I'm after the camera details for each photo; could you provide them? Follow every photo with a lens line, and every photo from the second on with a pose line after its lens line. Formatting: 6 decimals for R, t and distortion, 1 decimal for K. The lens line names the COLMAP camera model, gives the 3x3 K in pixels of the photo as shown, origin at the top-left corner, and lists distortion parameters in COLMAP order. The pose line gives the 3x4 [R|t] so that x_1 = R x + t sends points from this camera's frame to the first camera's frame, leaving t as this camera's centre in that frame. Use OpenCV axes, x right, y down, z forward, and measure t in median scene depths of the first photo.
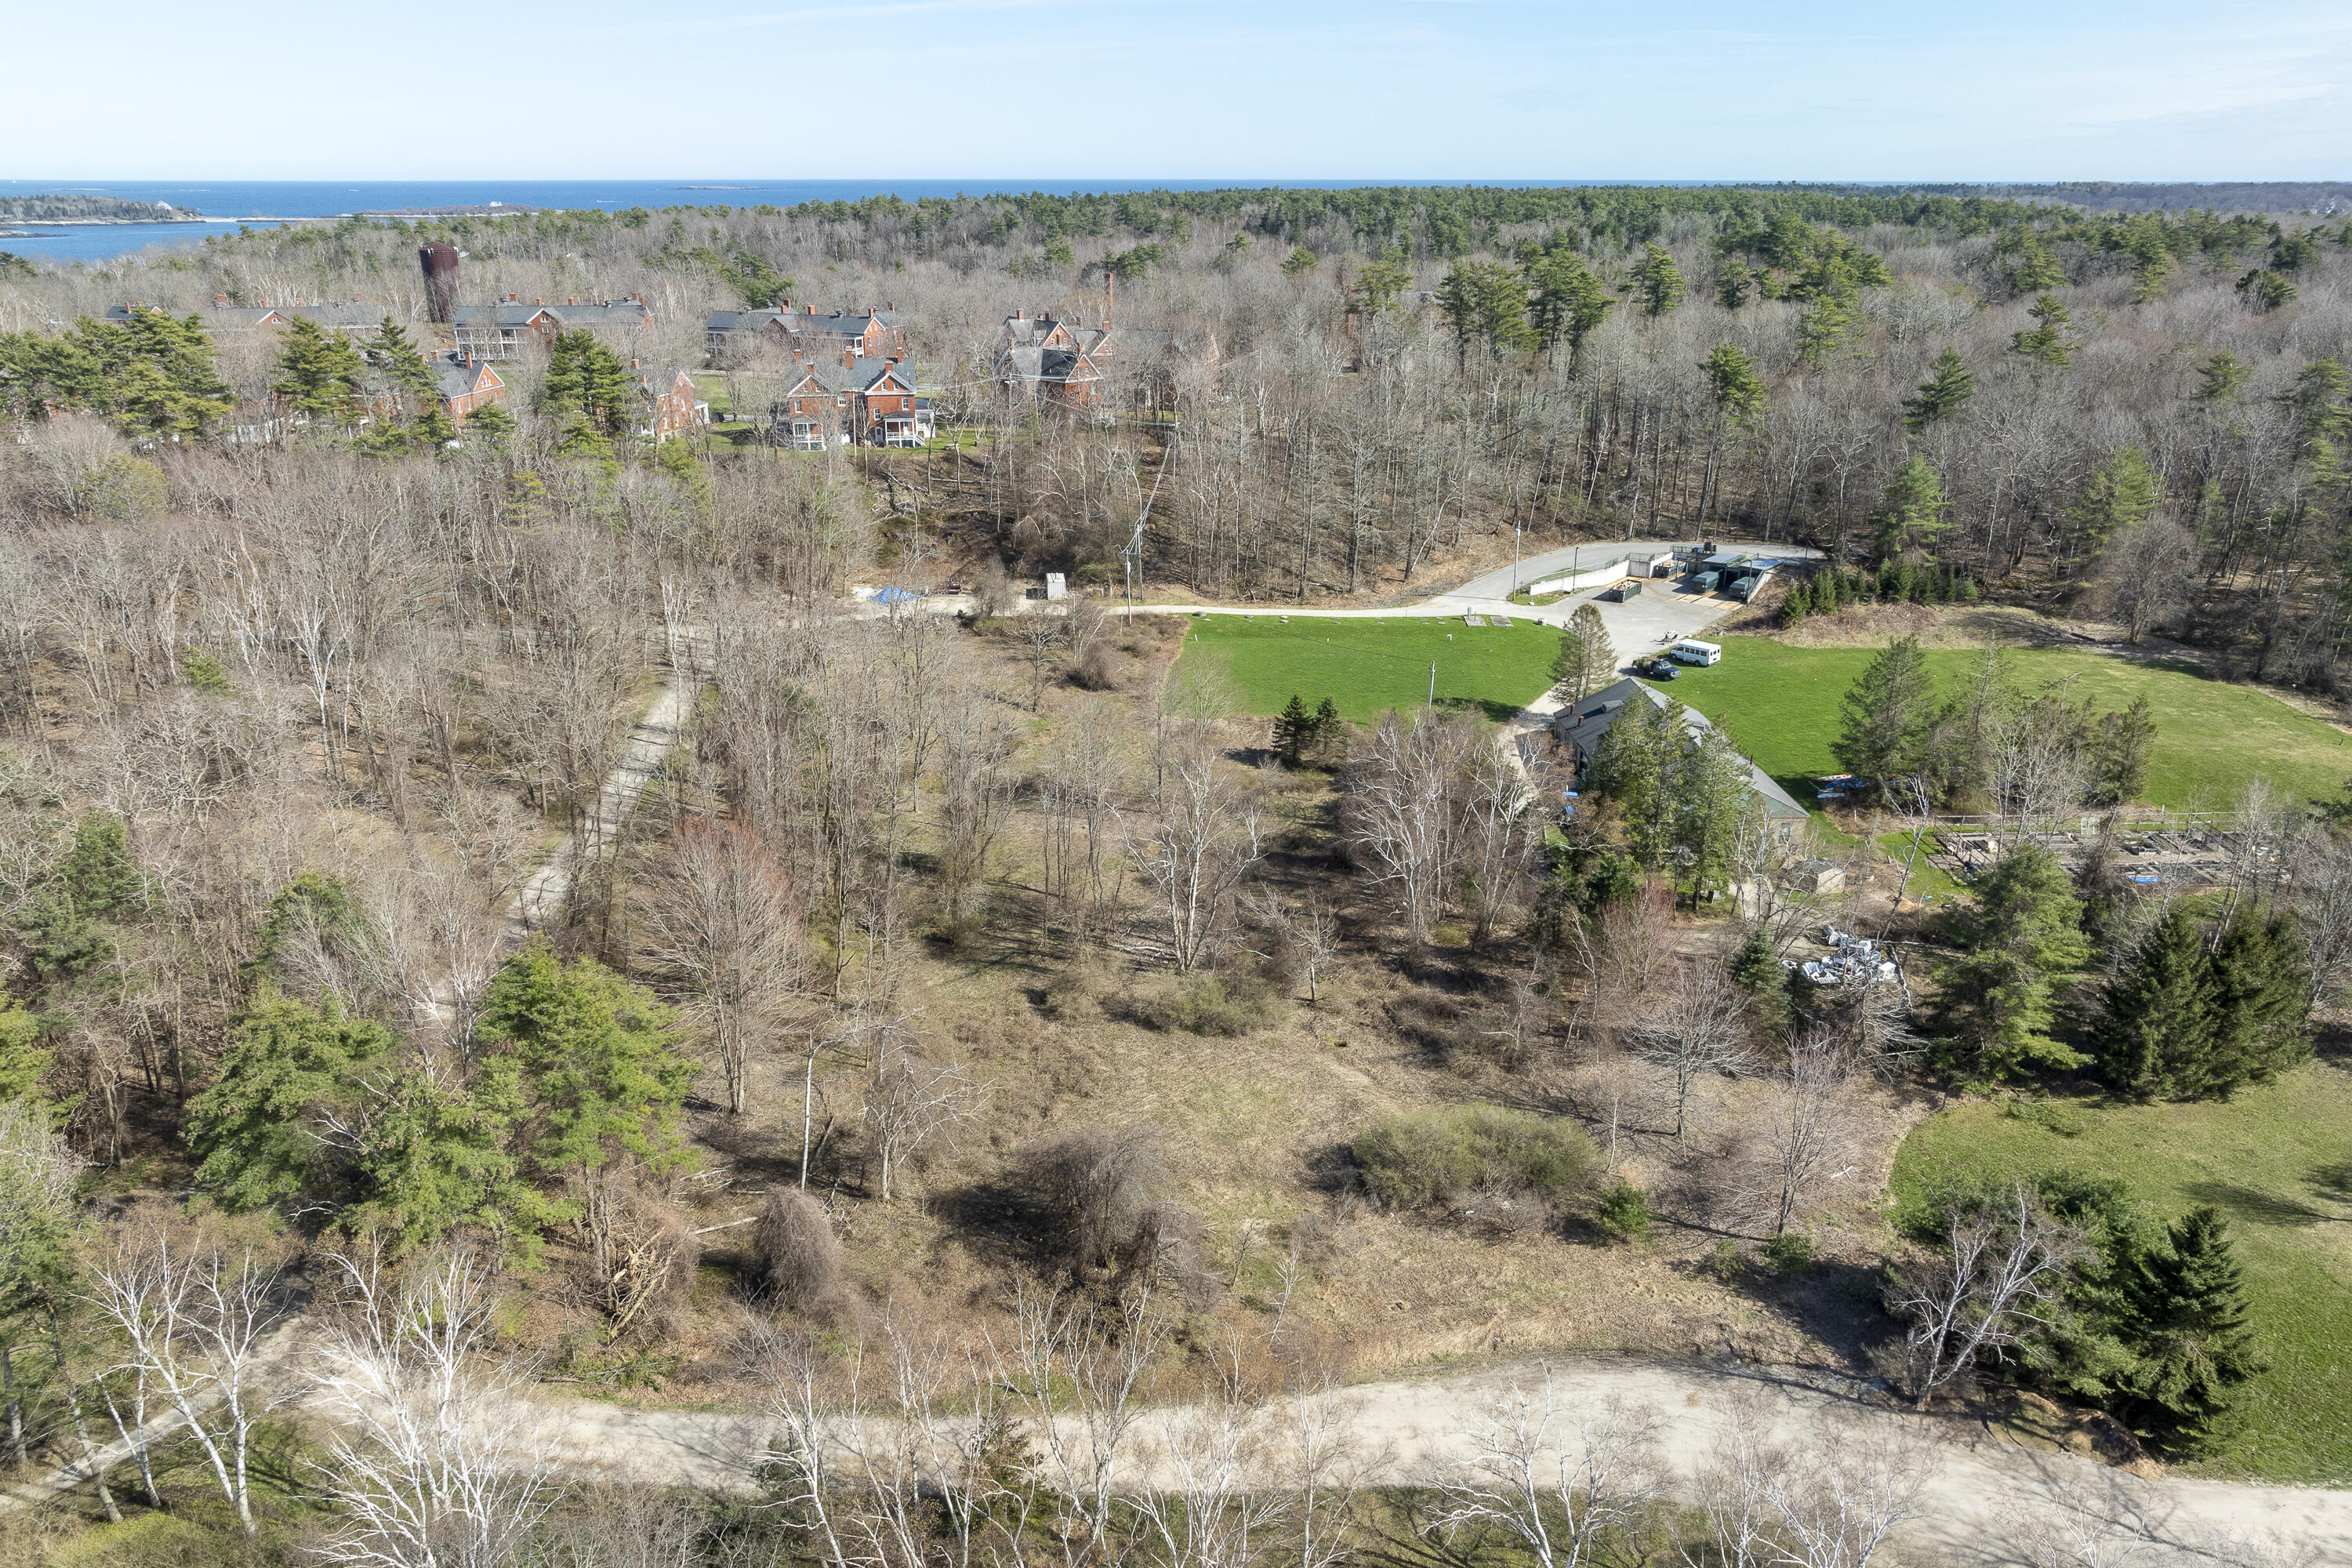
lens RADIAL K [[1652.6, 0, 1174.0], [0, 1652.6, 804.2], [0, 0, 1]] dist [-0.016790, 0.001268]
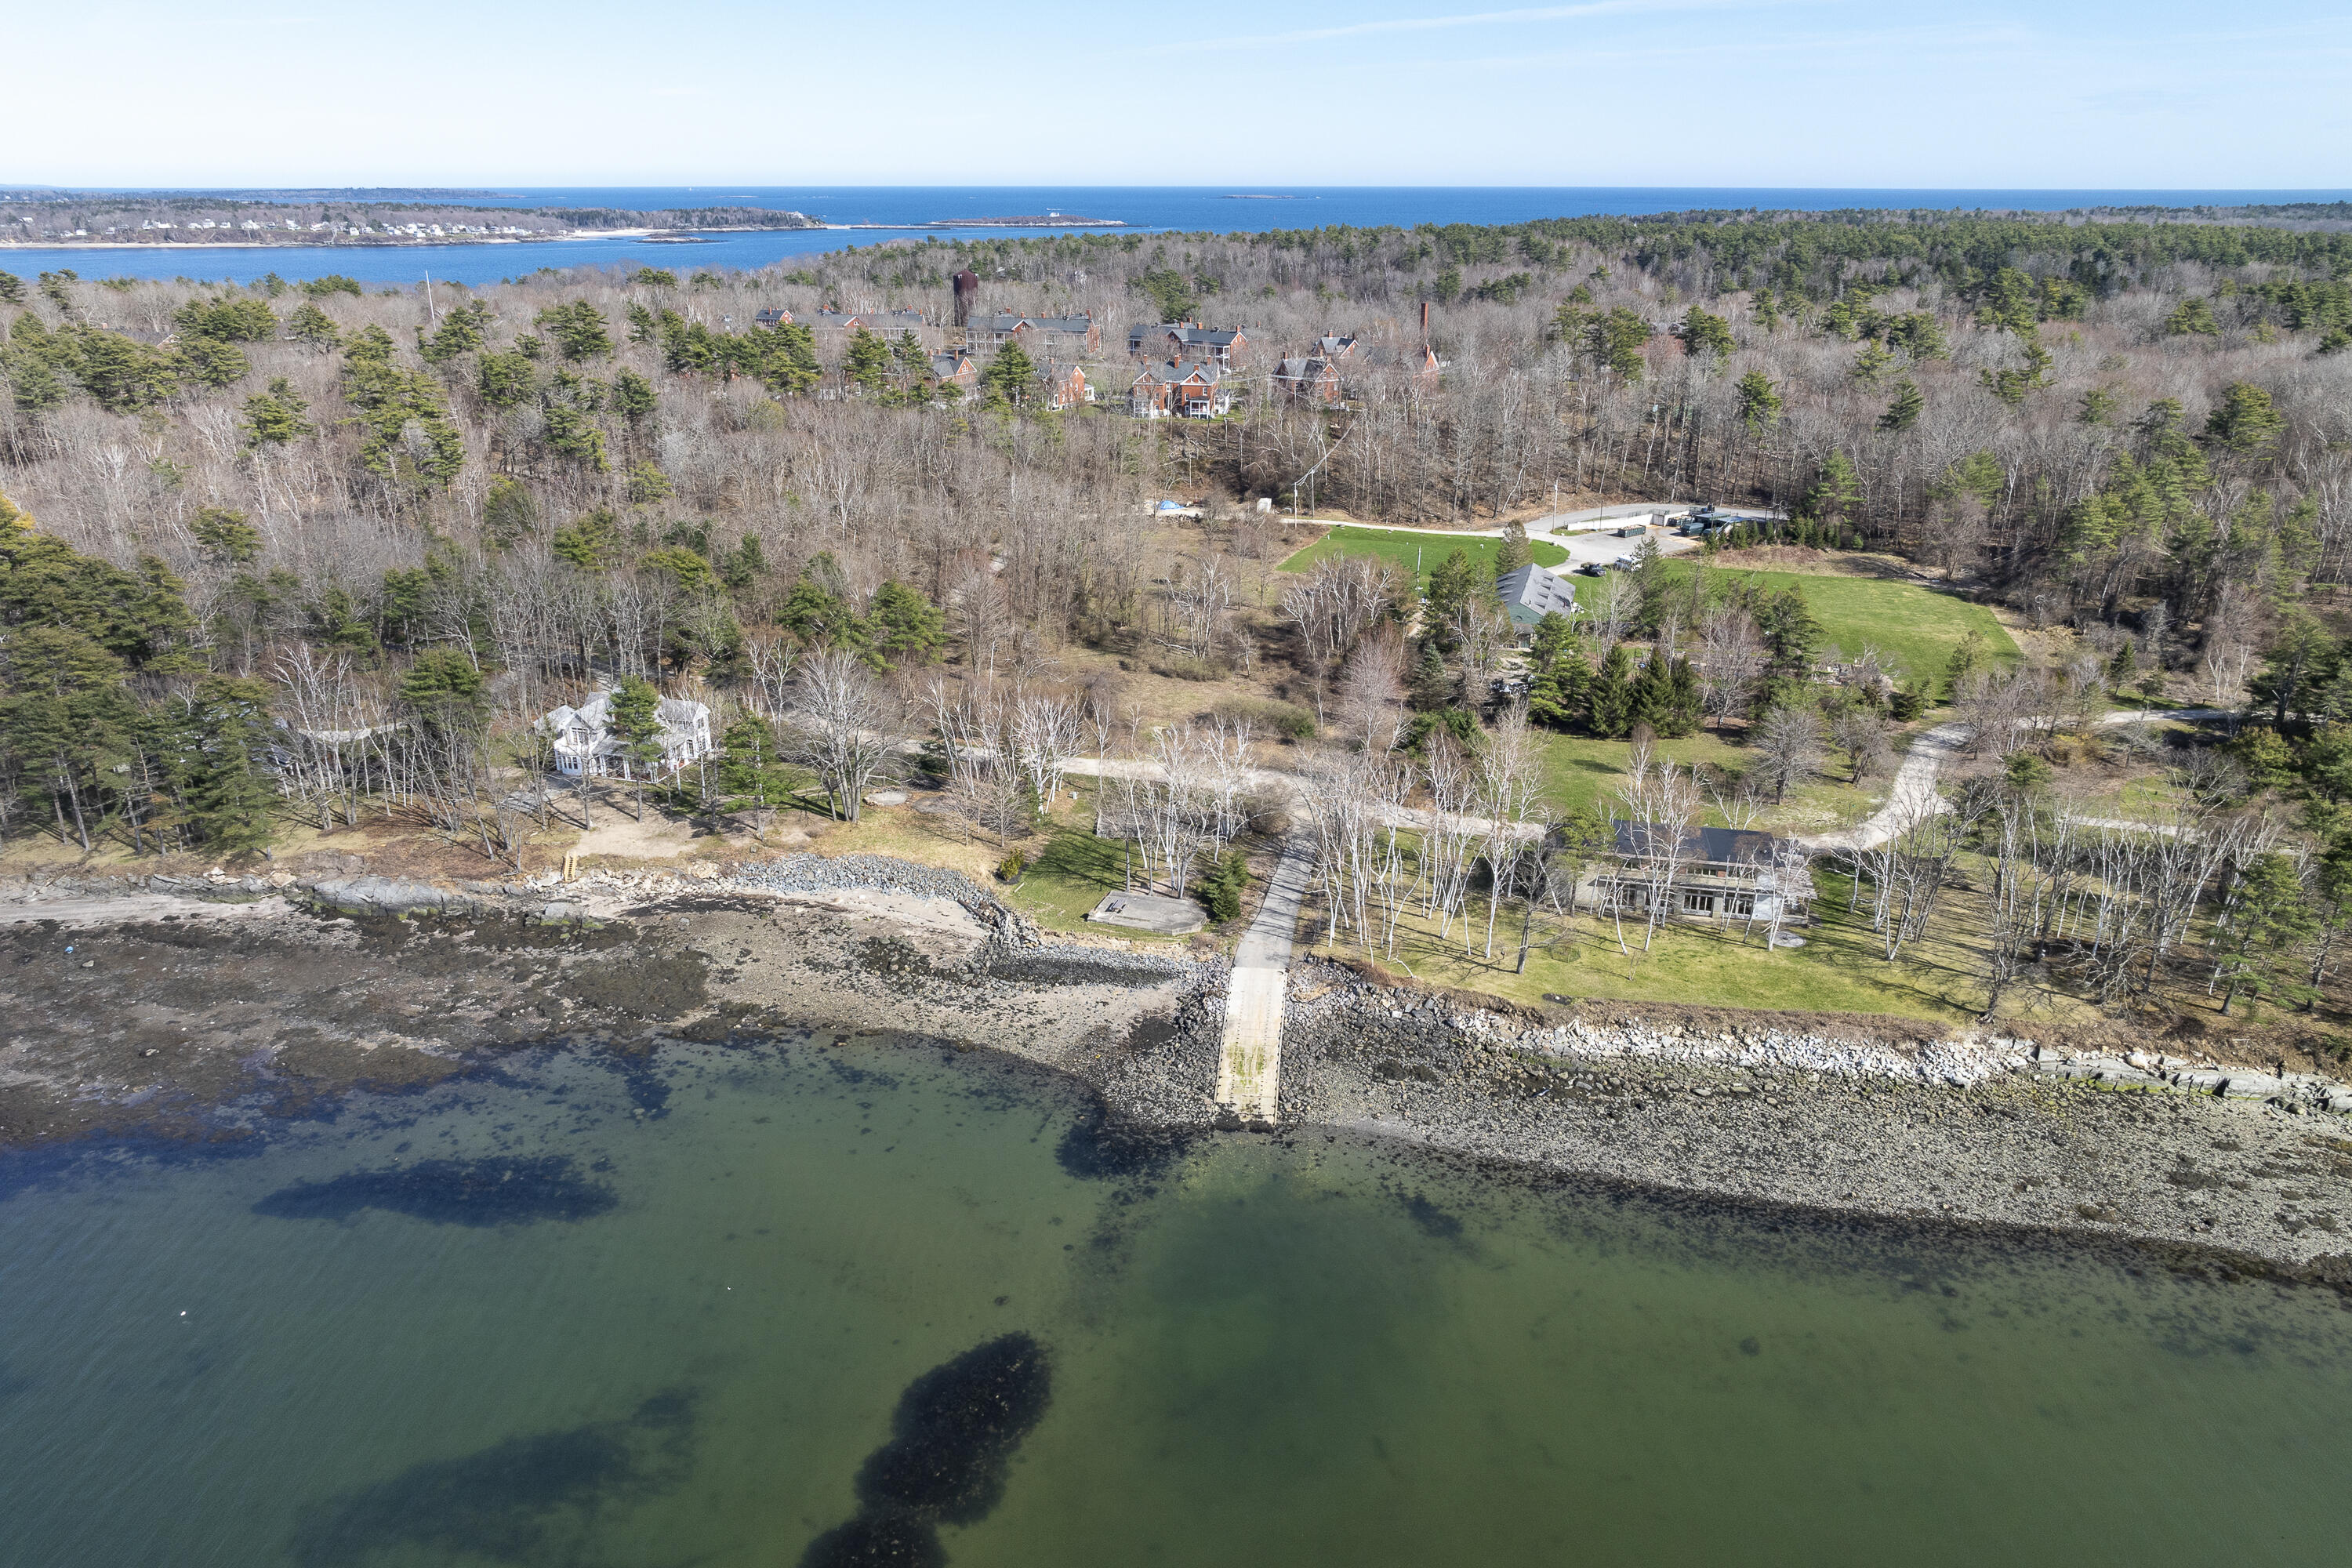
lens RADIAL K [[1652.6, 0, 1175.6], [0, 1652.6, 772.7], [0, 0, 1]] dist [-0.016790, 0.001268]
pose [[0.951911, 0.103047, -0.288527, 0.306227], [-0.108287, 0.994117, -0.002211, 0.127308], [0.286601, 0.033348, 0.957469, -0.511385]]
